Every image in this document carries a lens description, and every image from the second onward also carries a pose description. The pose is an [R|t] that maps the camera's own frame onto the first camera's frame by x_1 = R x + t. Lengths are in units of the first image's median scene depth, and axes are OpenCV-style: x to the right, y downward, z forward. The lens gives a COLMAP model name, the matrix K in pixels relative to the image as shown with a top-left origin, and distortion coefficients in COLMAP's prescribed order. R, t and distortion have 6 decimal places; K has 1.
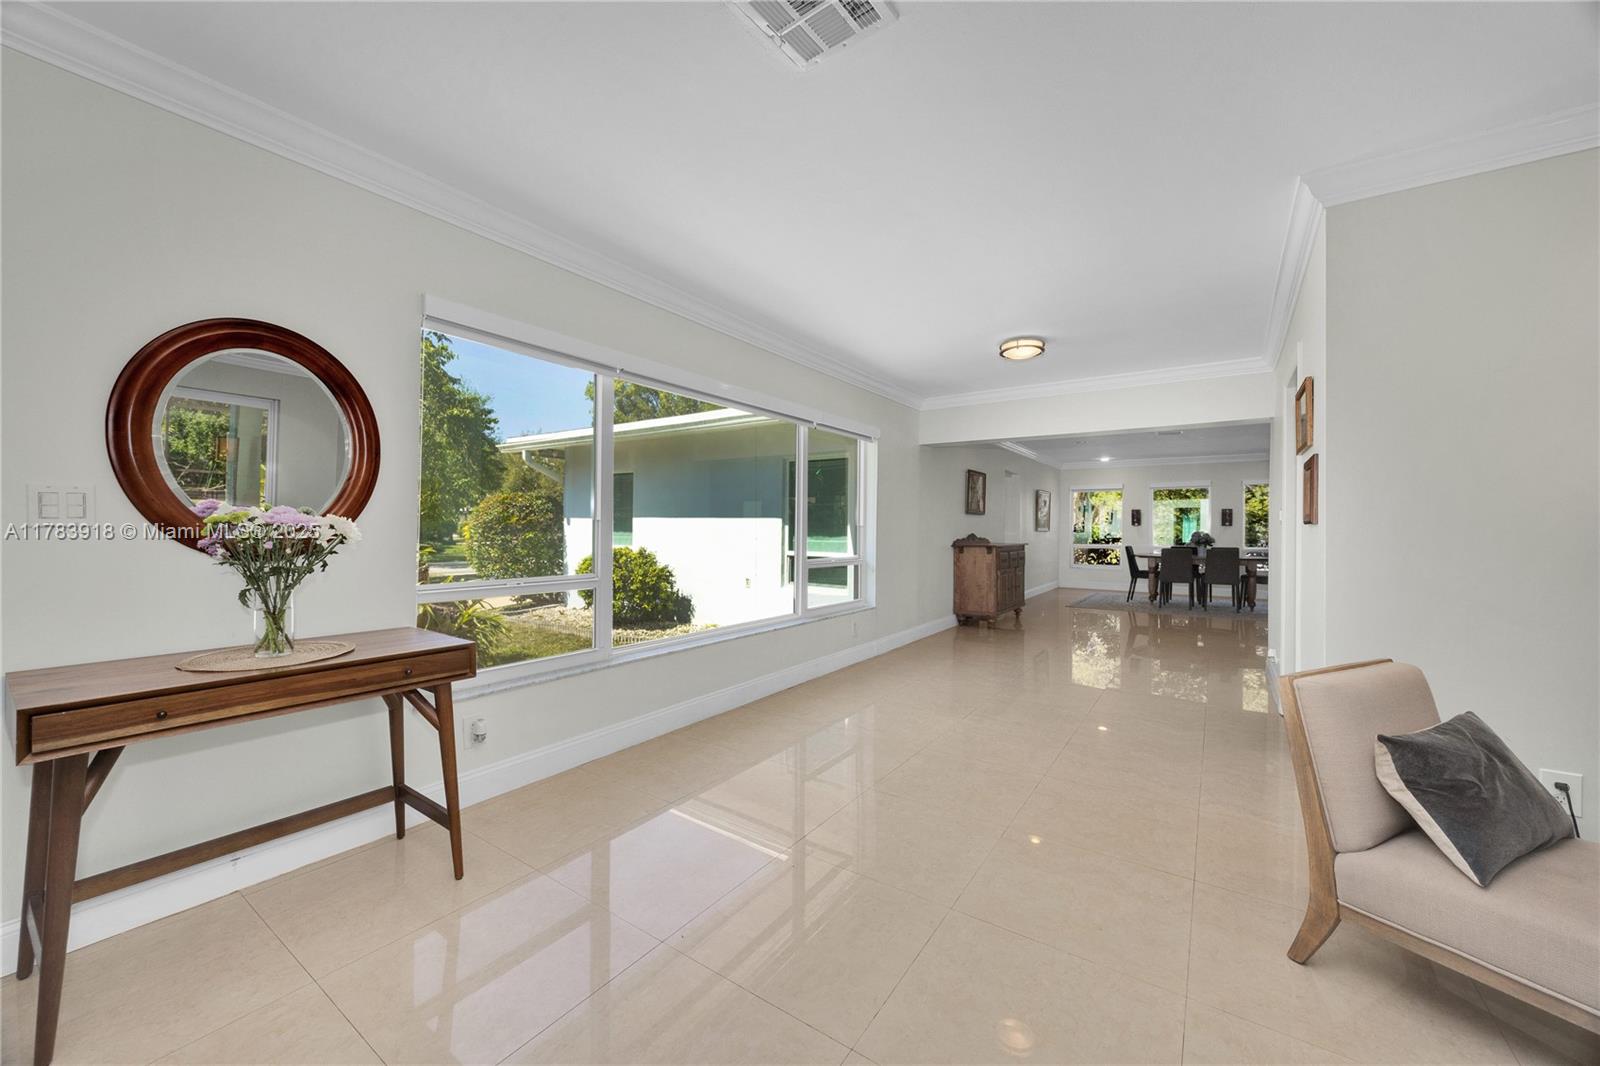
lens RADIAL K [[605.7, 0, 803.1], [0, 605.7, 527.8], [0, 0, 1]] dist [-0.005621, 0.000257]
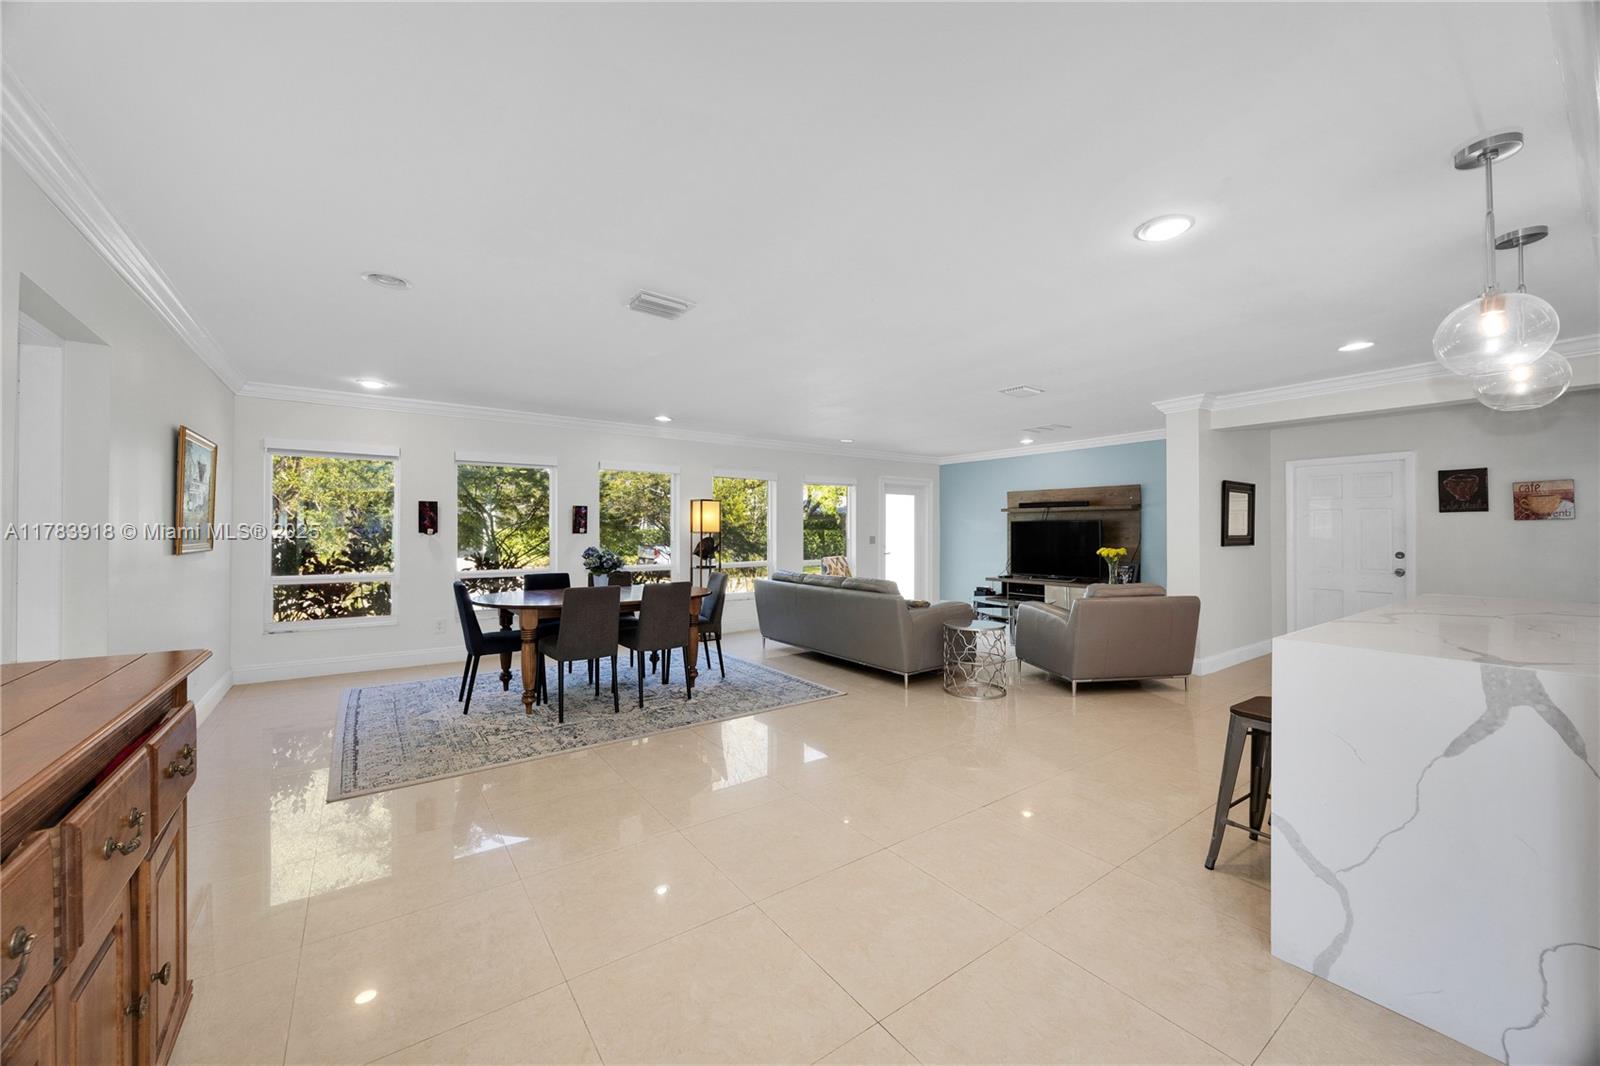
lens RADIAL K [[605.7, 0, 803.1], [0, 605.7, 527.8], [0, 0, 1]] dist [-0.005621, 0.000257]
pose [[0.331236, -0.002483, 0.943545, 0.208775], [0.000523, 0.999997, 0.002448, -0.010300], [-0.943548, -0.000317, 0.331237, 0.621501]]
